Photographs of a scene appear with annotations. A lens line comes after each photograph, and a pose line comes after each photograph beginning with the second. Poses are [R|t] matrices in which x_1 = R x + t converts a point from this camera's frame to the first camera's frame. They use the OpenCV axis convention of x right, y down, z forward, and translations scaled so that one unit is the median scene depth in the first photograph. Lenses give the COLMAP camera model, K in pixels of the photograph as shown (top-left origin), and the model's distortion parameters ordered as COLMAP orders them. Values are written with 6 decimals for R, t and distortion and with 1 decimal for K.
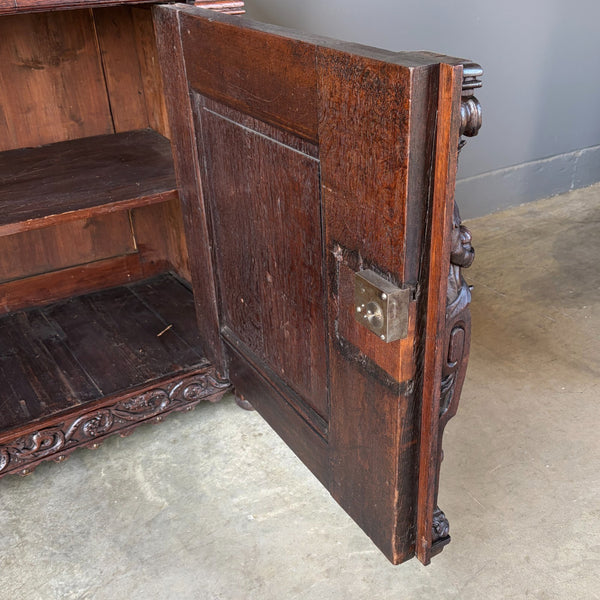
lens RADIAL K [[715.3, 0, 343.2], [0, 715.3, 350.5], [0, 0, 1]] dist [0.029516, 0.000000]
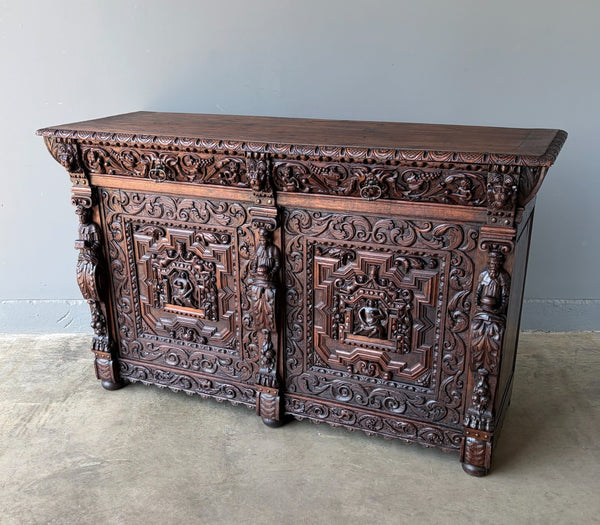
lens RADIAL K [[646.5, 0, 305.6], [0, 646.5, 296.1], [0, 0, 1]] dist [0.027782, 0.000000]
pose [[0.523840, 0.322163, -0.788545, 0.711694], [-0.444666, 0.893000, 0.069442, -0.209024], [0.726543, 0.314262, 0.611044, -0.177555]]
